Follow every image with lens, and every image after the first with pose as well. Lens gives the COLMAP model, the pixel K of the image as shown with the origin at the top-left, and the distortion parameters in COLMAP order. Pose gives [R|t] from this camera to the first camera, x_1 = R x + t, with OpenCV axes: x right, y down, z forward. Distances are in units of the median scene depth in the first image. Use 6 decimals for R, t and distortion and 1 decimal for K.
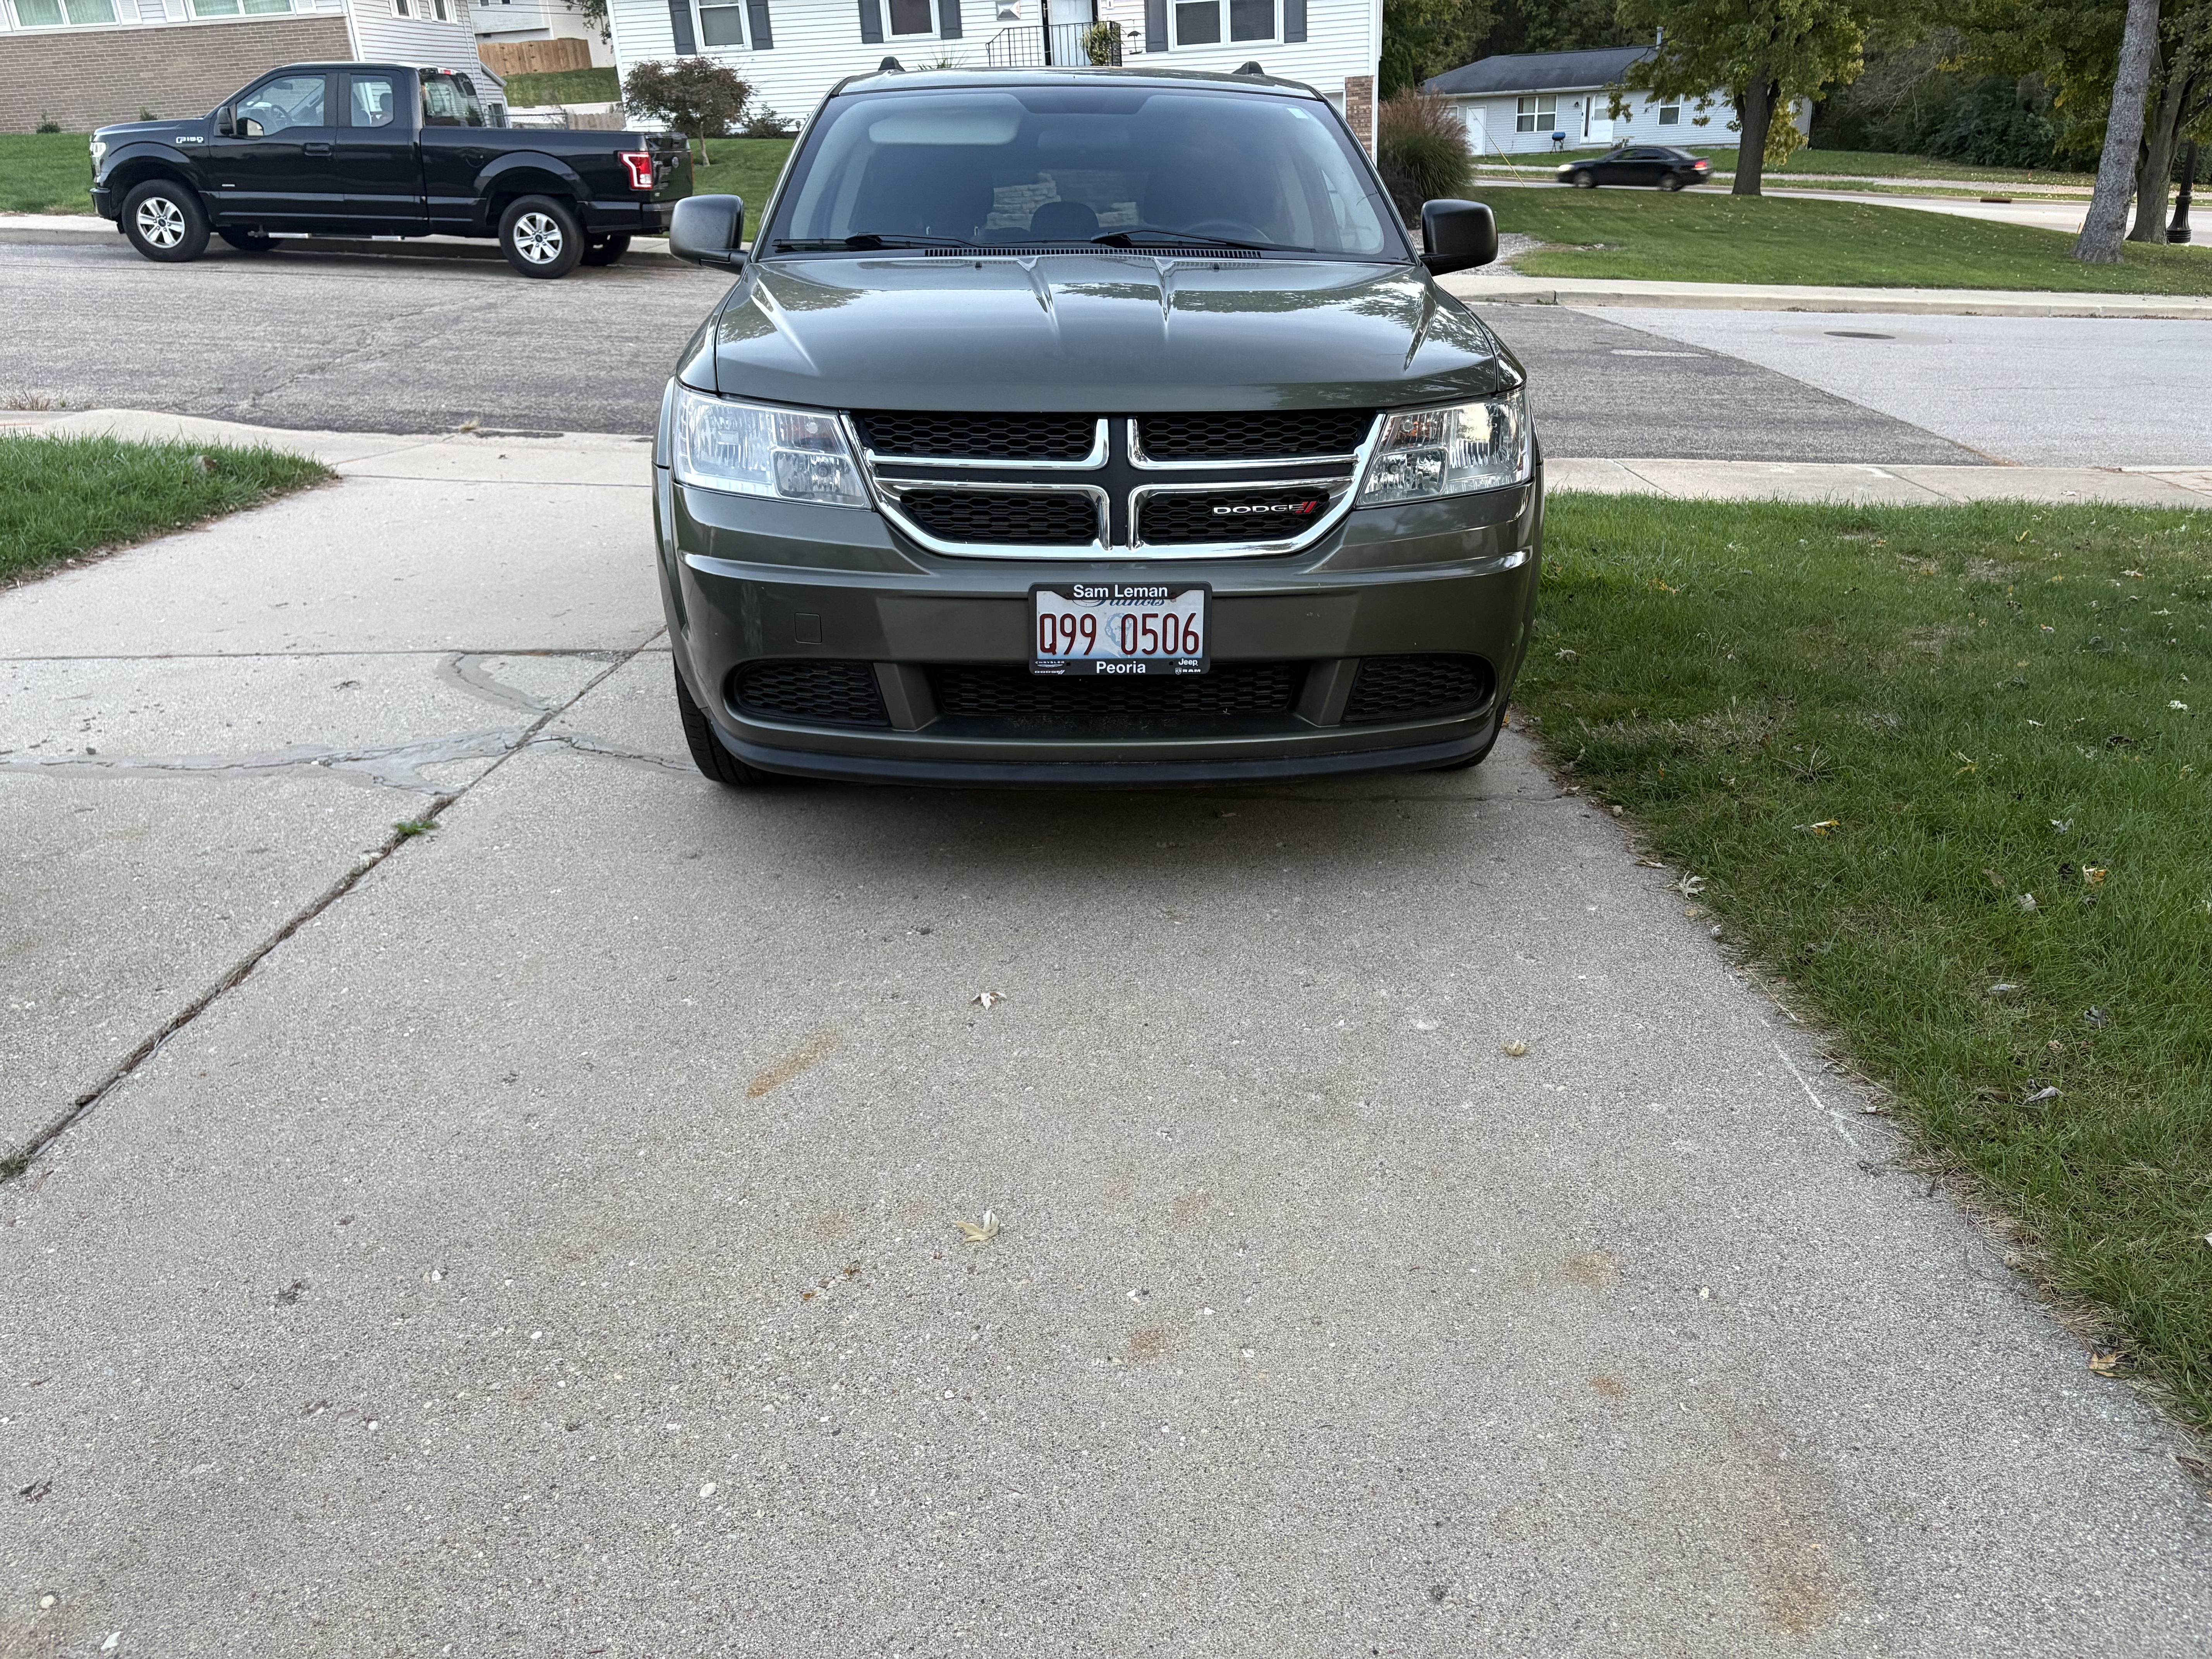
lens RADIAL K [[1677.4, 0, 1106.0], [0, 1677.4, 829.5], [0, 0, 1]] dist [0.078914, -0.090541]
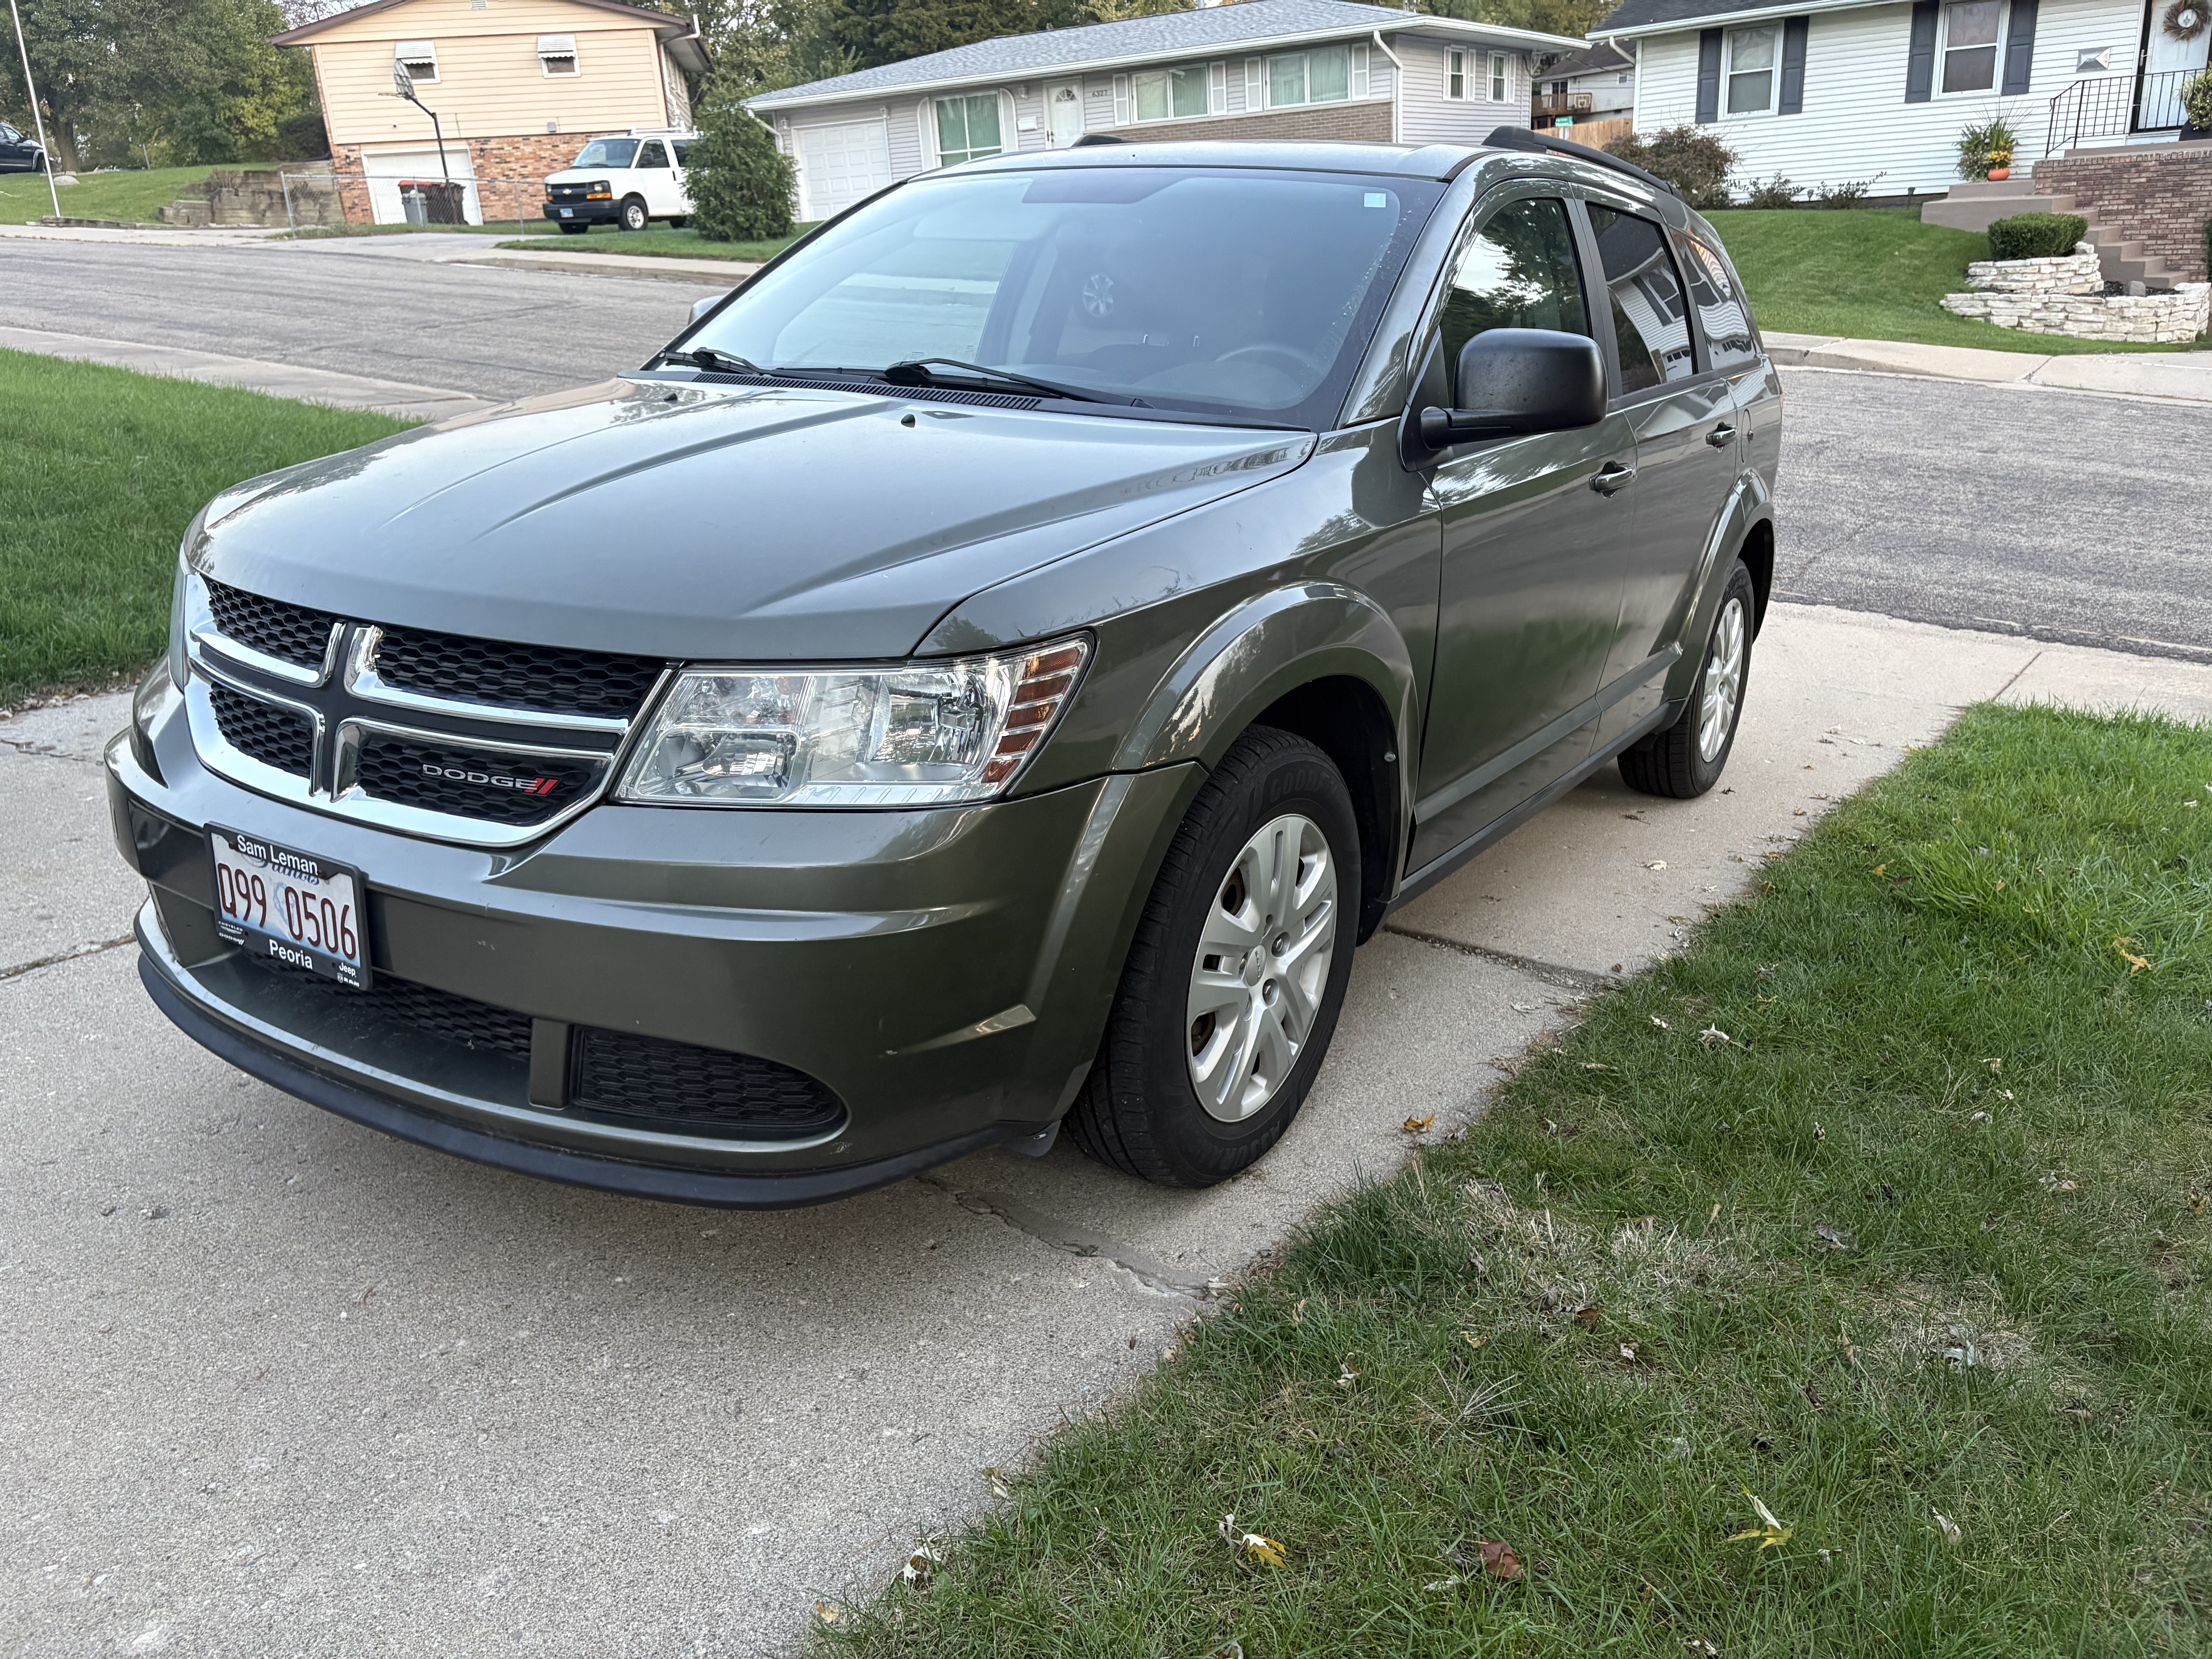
lens RADIAL K [[1677.4, 0, 1106.0], [0, 1677.4, 829.5], [0, 0, 1]] dist [0.078914, -0.090541]
pose [[0.812093, 0.197398, -0.549126, 0.693072], [-0.216786, 0.975753, 0.030161, -0.248702], [0.541765, 0.094549, 0.835195, 0.567033]]
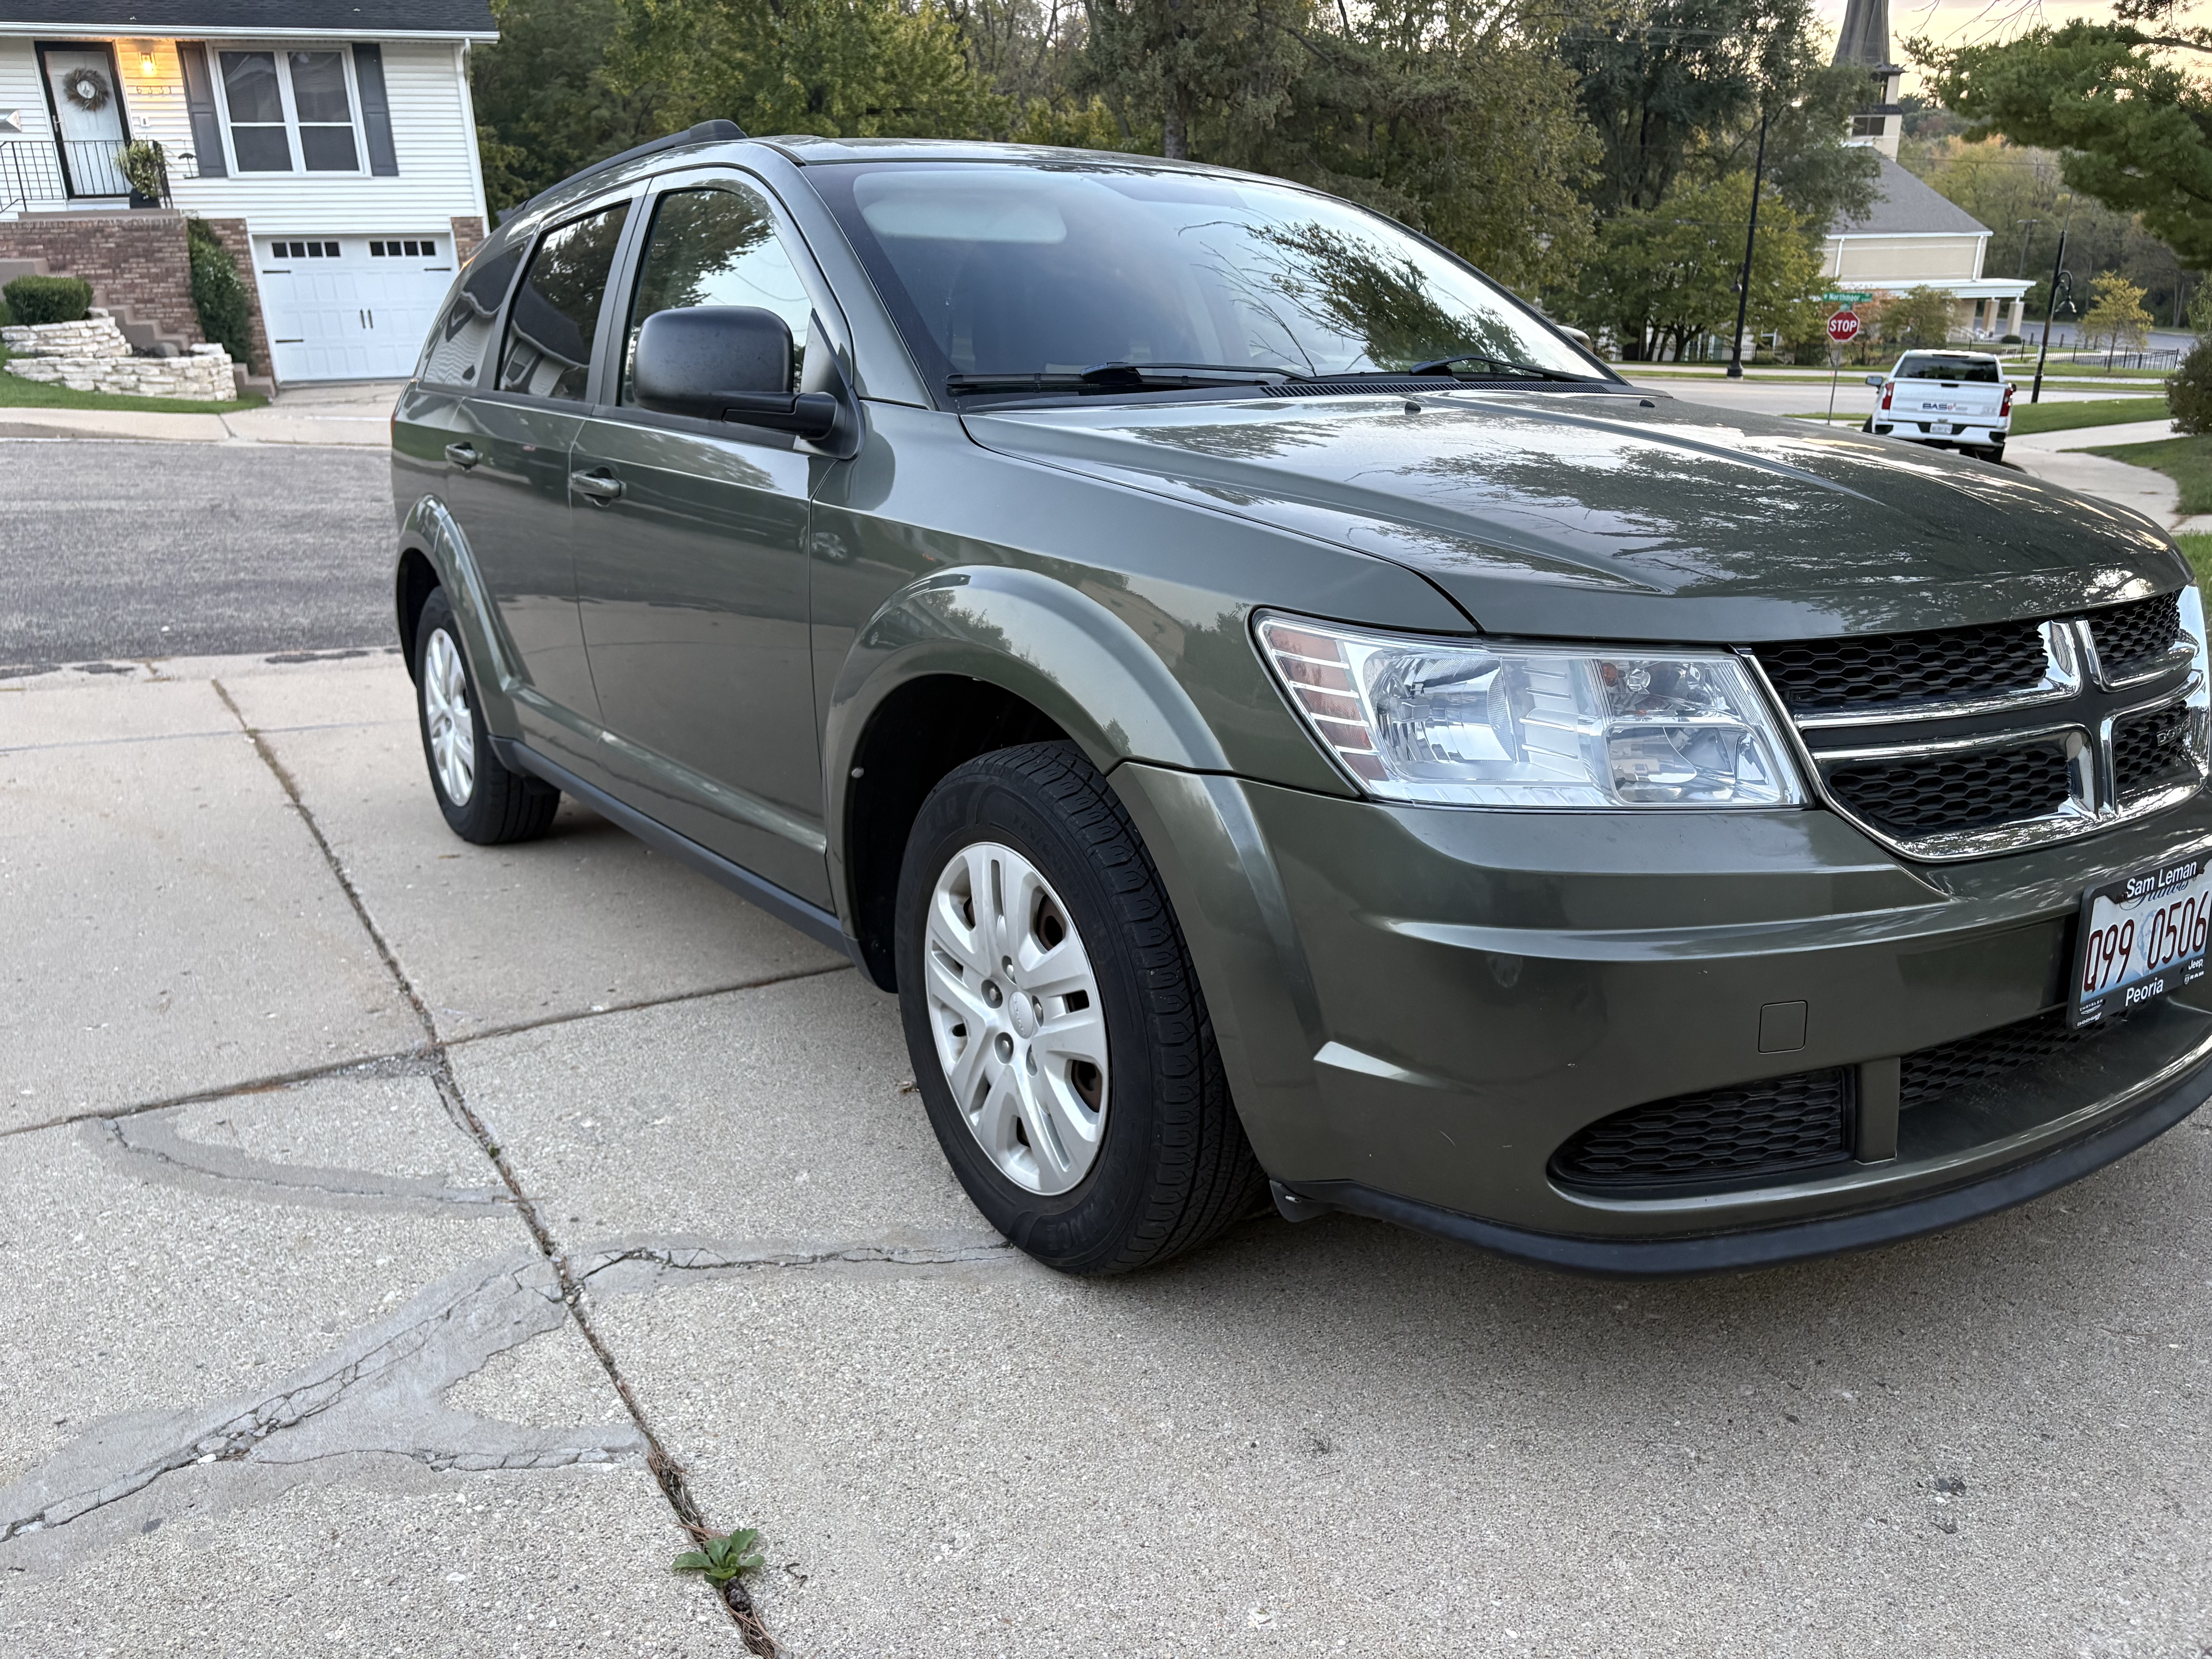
lens RADIAL K [[1677.4, 0, 1106.0], [0, 1677.4, 829.5], [0, 0, 1]] dist [0.078914, -0.090541]
pose [[0.850517, -0.147574, 0.504819, -0.658463], [0.186810, 0.982006, -0.027667, -0.214474], [-0.491652, 0.117837, 0.862782, 0.618042]]
